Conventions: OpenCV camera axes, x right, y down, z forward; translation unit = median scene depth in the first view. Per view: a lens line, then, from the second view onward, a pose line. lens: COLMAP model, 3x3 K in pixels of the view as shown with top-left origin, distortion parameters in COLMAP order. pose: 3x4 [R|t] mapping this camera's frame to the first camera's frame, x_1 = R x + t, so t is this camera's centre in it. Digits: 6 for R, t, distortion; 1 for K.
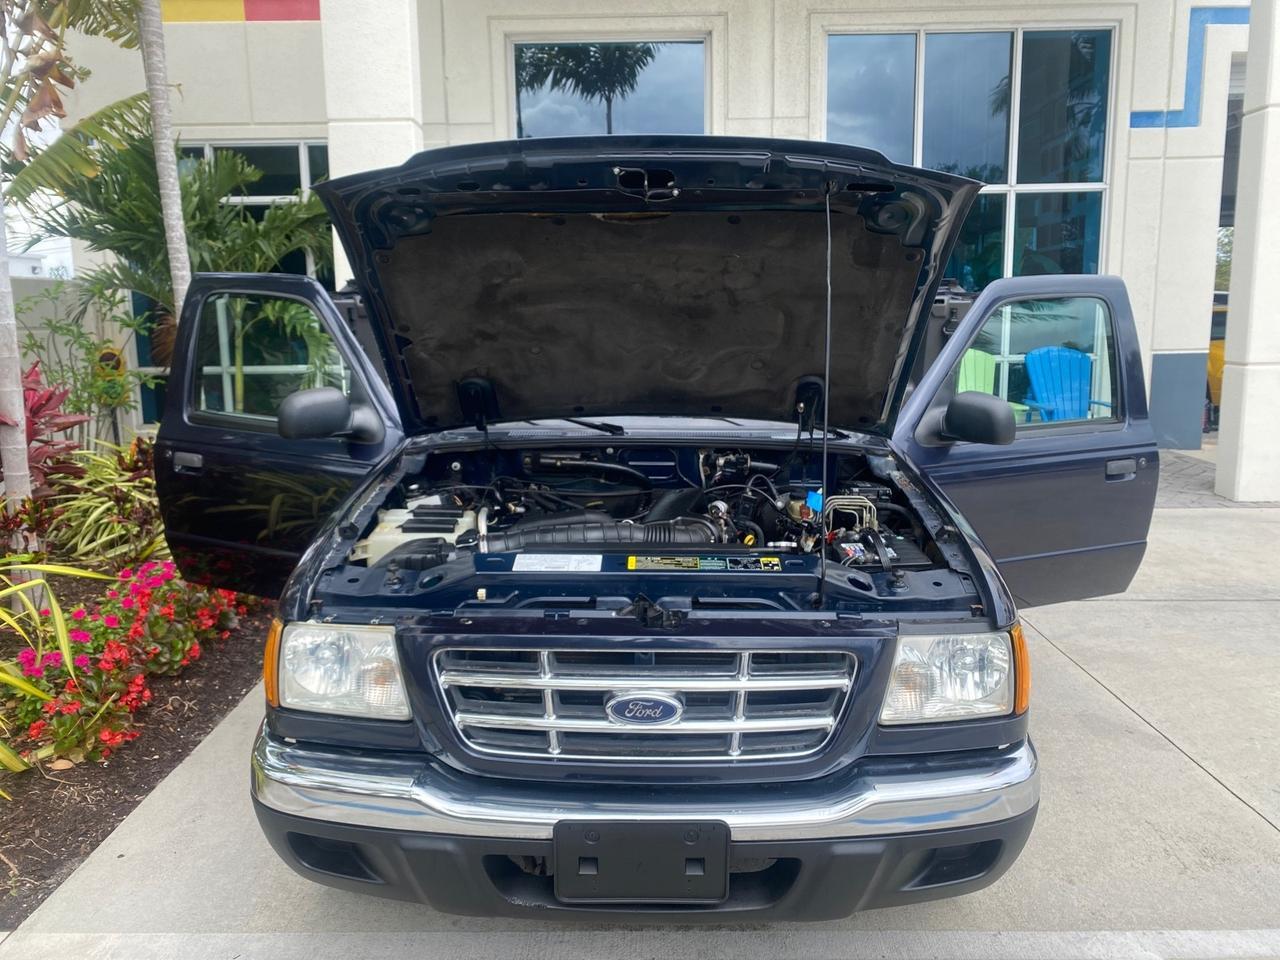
lens RADIAL K [[992.4, 0, 635.0], [0, 992.4, 475.1], [0, 0, 1]] dist [0.010151, -0.007197]
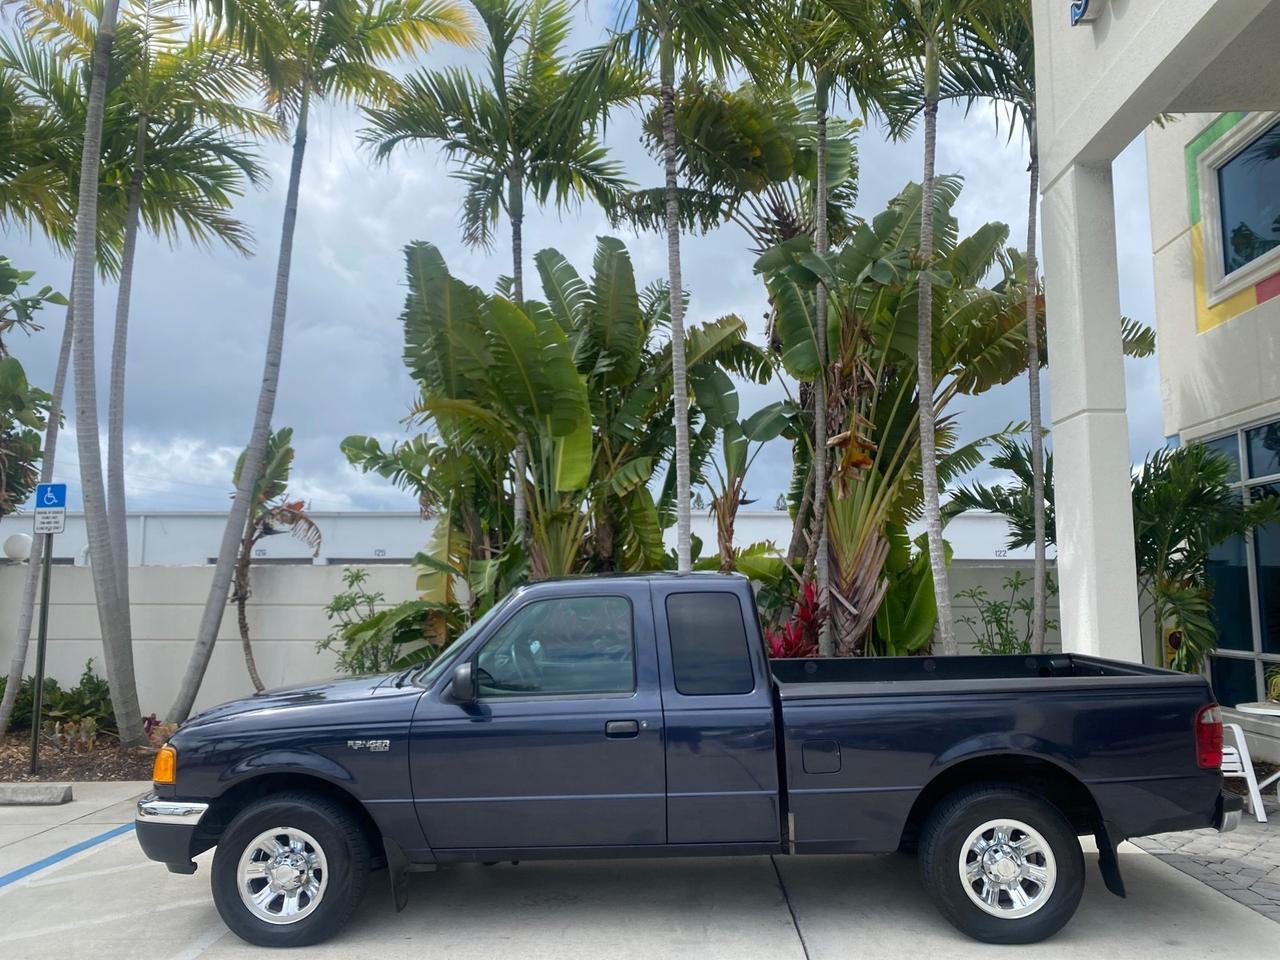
lens RADIAL K [[973.0, 0, 638.1], [0, 973.0, 479.2], [0, 0, 1]] dist [0.008489, -0.010595]
pose [[-0.028046, -0.105525, -0.994021, 1.625663], [-0.156514, 0.982611, -0.099898, -0.247813], [0.987277, 0.152777, -0.044074, 1.272351]]
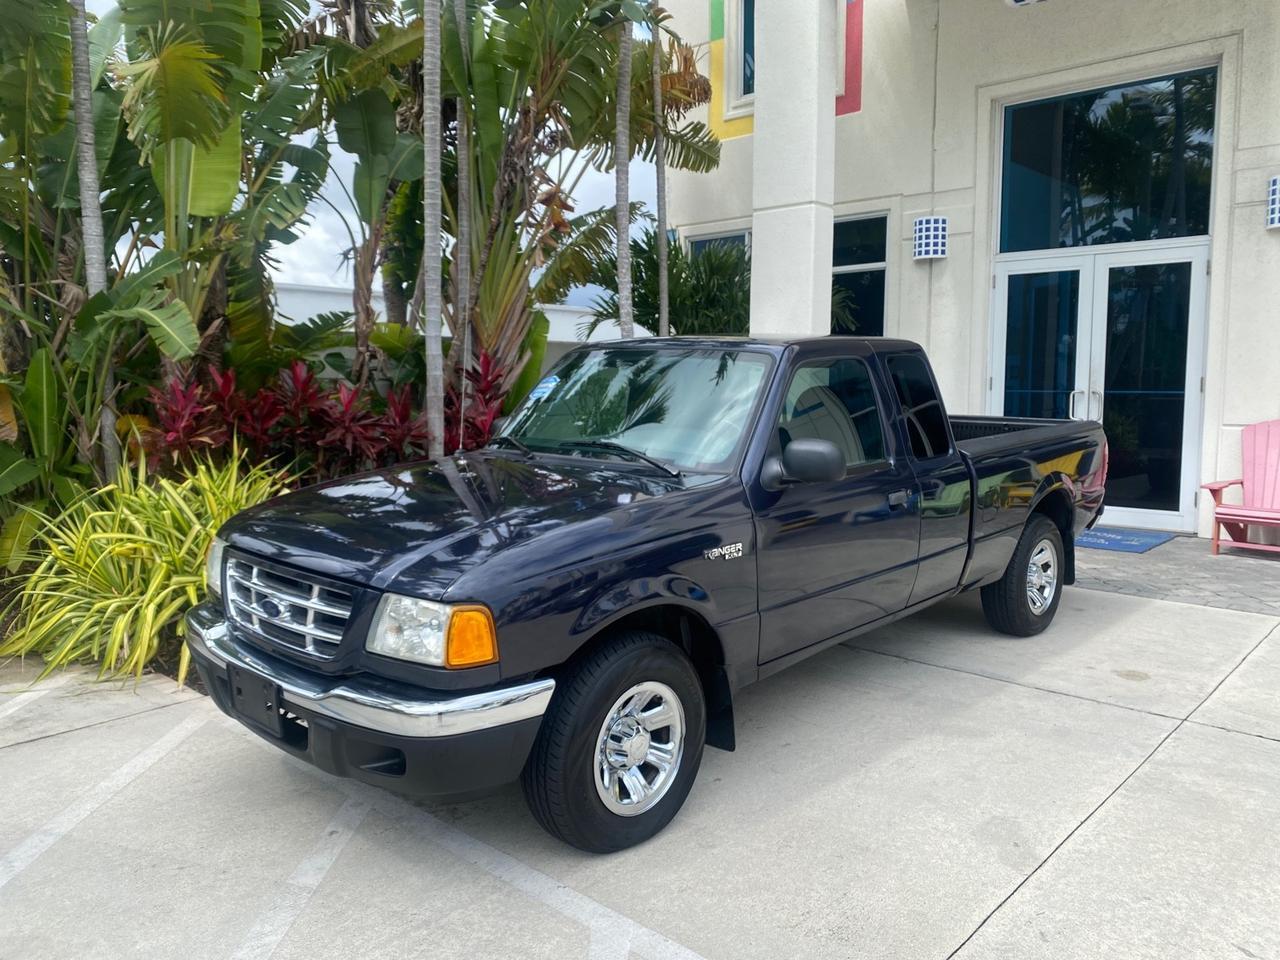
lens RADIAL K [[980.6, 0, 626.3], [0, 980.6, 477.6], [0, 0, 1]] dist [0.005143, -0.004035]
pose [[0.730706, 0.082442, -0.677696, 0.865512], [-0.116249, 0.993210, -0.004518, -0.025050], [0.672722, 0.082083, 0.735328, 0.101124]]
